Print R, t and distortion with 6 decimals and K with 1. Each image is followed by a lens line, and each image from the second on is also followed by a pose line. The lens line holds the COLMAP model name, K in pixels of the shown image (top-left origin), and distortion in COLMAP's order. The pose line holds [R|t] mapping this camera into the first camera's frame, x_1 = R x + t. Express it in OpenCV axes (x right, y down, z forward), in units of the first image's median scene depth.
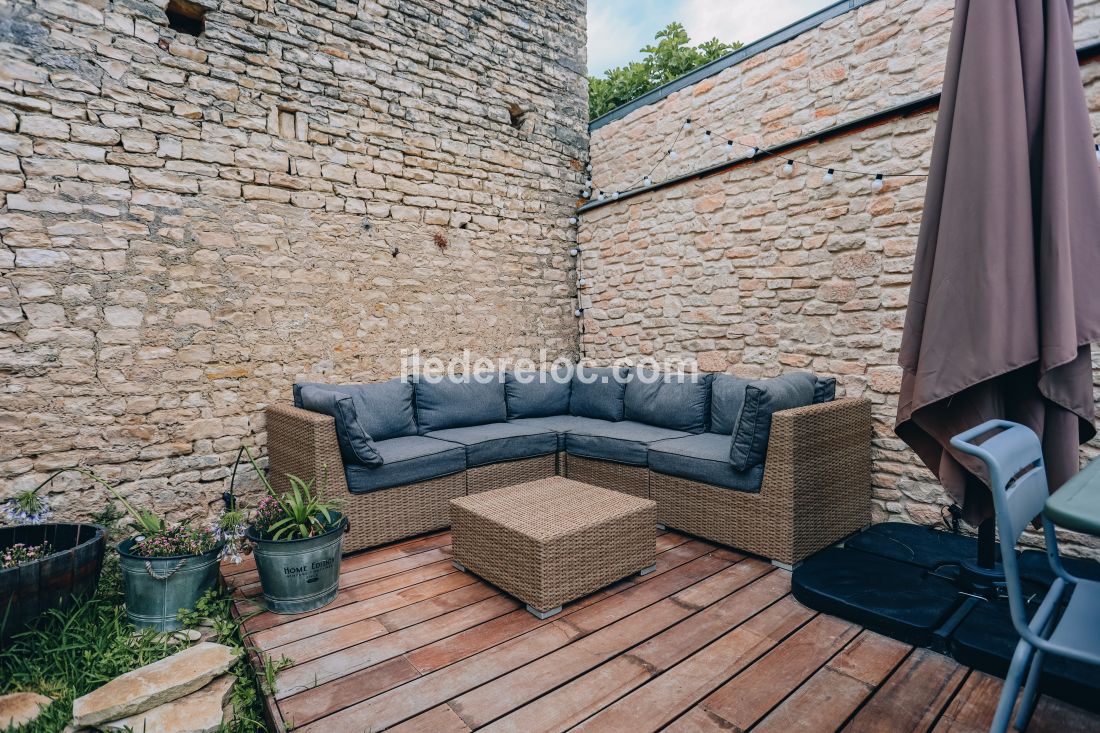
lens RADIAL K [[529.1, 0, 542.9], [0, 529.1, 362.6], [0, 0, 1]] dist [-0.068315, 0.025991]
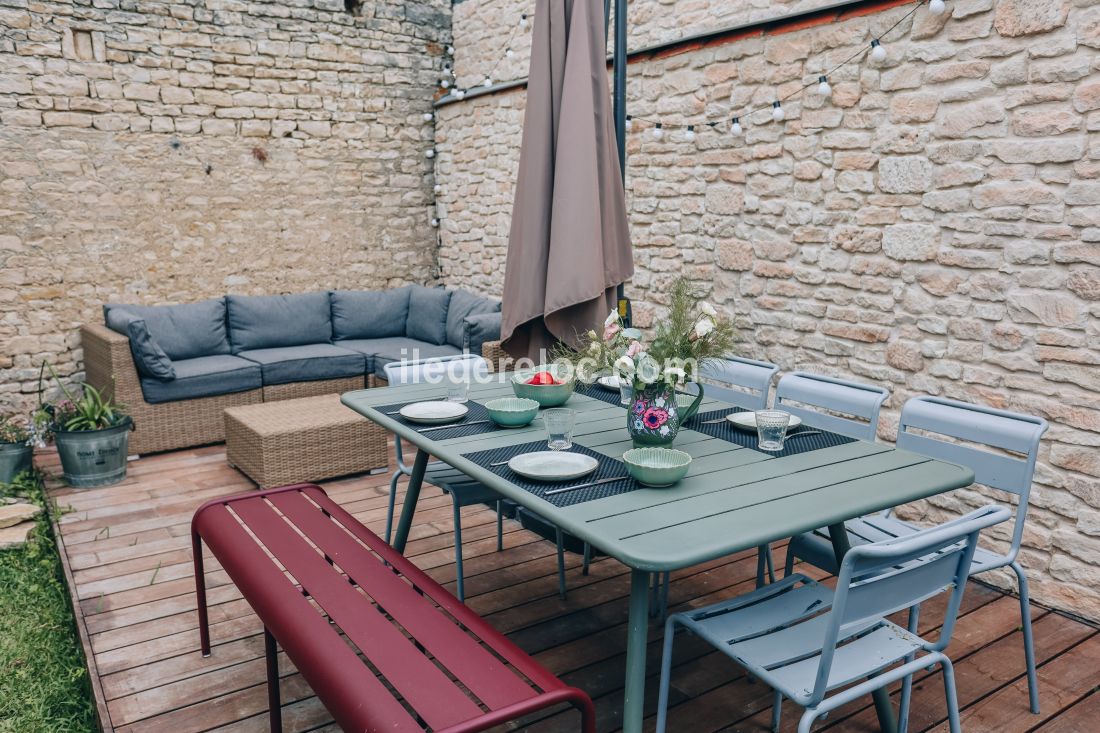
lens RADIAL K [[869.3, 0, 546.3], [0, 869.3, 354.9], [0, 0, 1]] dist [-0.025915, 0.062531]
pose [[0.996685, 0.024882, -0.077463, 0.450086], [-0.014612, 0.991350, 0.130430, -0.081452], [0.080038, -0.128866, 0.988427, -0.556486]]
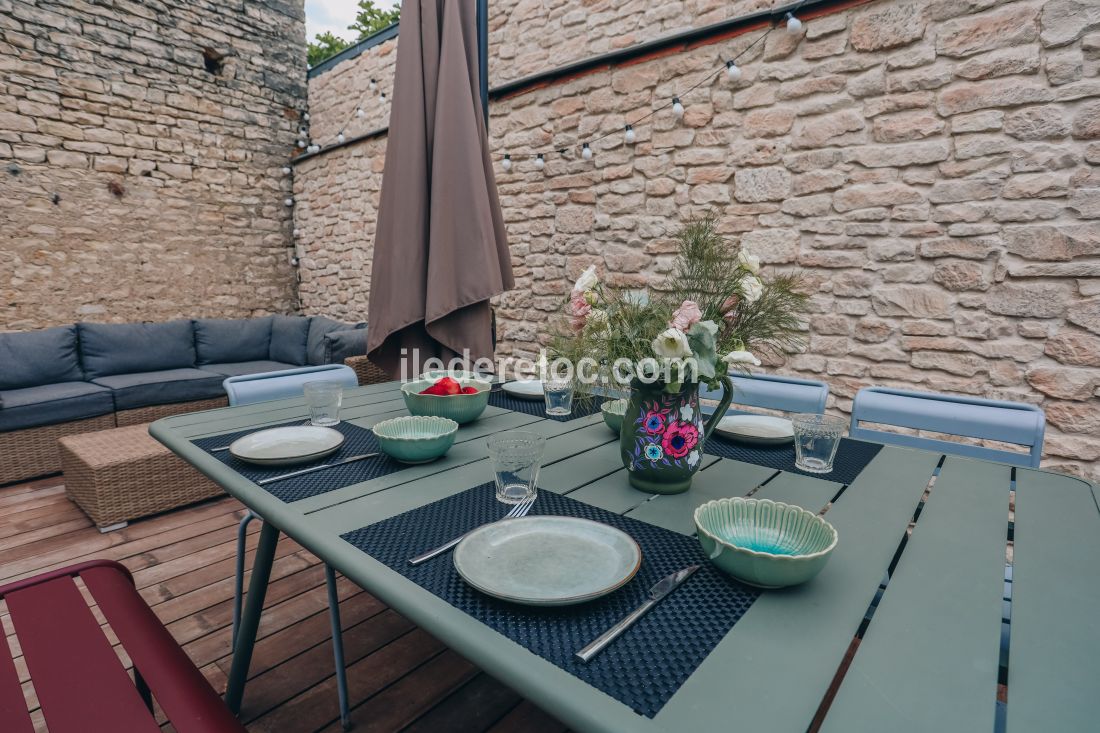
lens RADIAL K [[540.4, 0, 537.2], [0, 540.4, 364.9], [0, 0, 1]] dist [-0.067620, 0.022111]
pose [[0.977668, -0.008770, 0.209972, 0.375755], [-0.014333, 0.994020, 0.108255, -0.016207], [-0.209666, -0.108847, 0.971696, -0.164966]]
